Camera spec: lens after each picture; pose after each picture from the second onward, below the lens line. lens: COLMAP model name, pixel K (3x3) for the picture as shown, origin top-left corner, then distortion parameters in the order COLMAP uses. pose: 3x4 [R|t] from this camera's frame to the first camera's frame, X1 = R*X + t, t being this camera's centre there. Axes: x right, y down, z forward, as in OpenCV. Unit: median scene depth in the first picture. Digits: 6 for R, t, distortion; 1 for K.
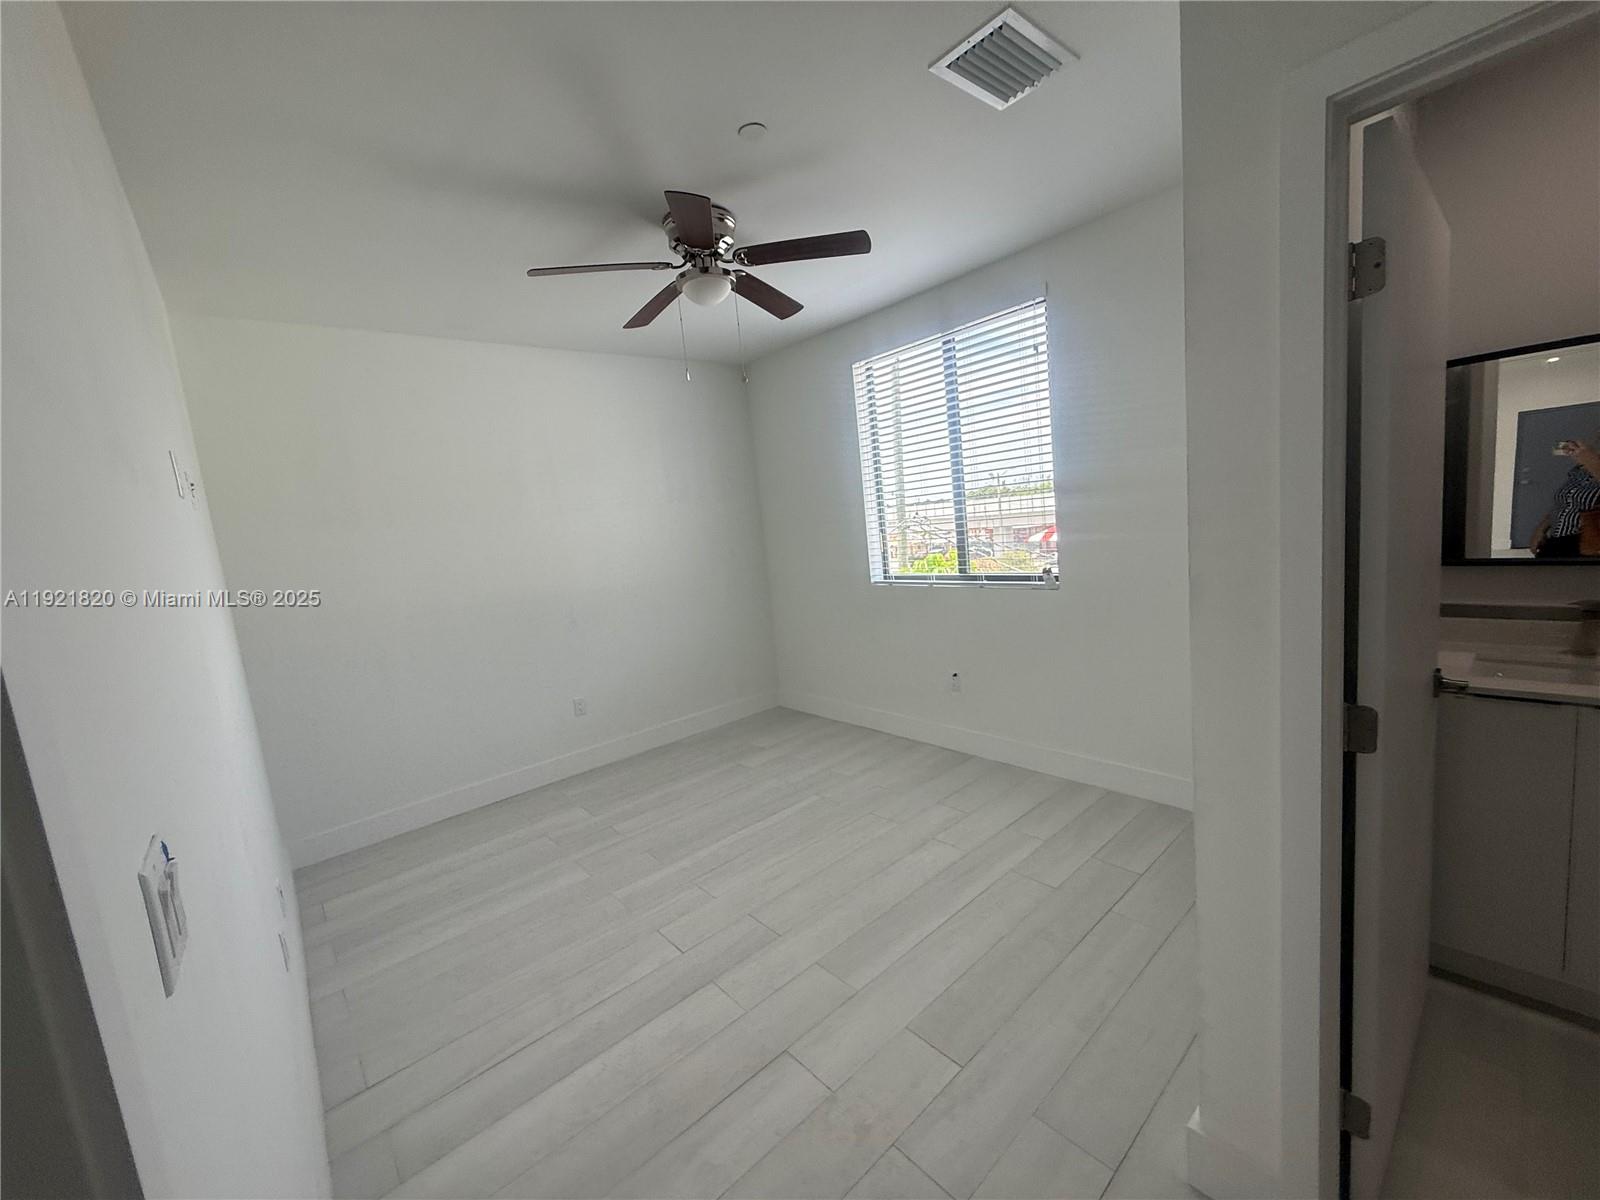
lens RADIAL K [[640.4, 0, 800.0], [0, 640.4, 600.0], [0, 0, 1]] dist [0.000013, -0.000043]
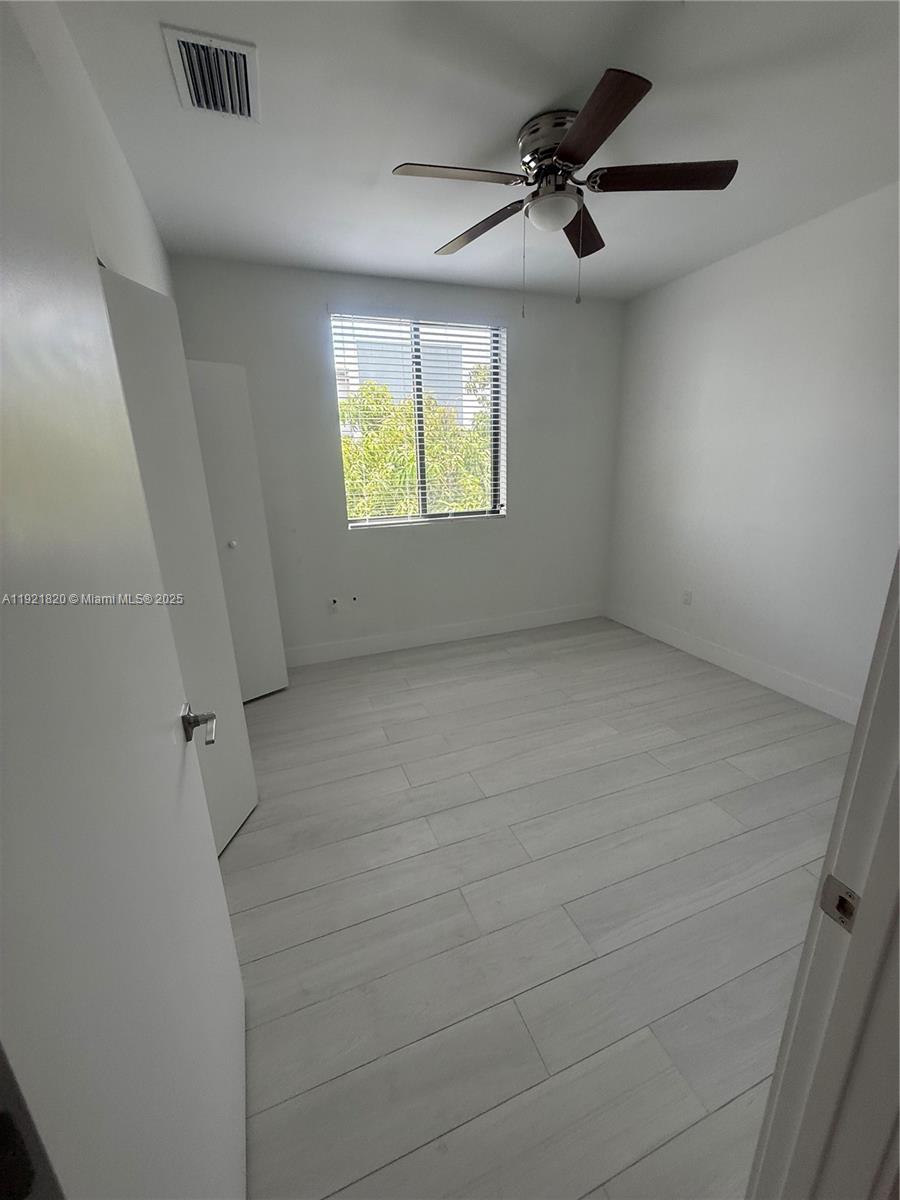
lens RADIAL K [[480.3, 0, 450.0], [0, 480.3, 600.0], [0, 0, 1]] dist [0.000013, -0.000043]
pose [[0.332956, -0.183678, 0.924880, -0.755077], [0.102154, 0.982098, 0.158266, -0.017578], [-0.937392, 0.041784, 0.345759, 0.648468]]
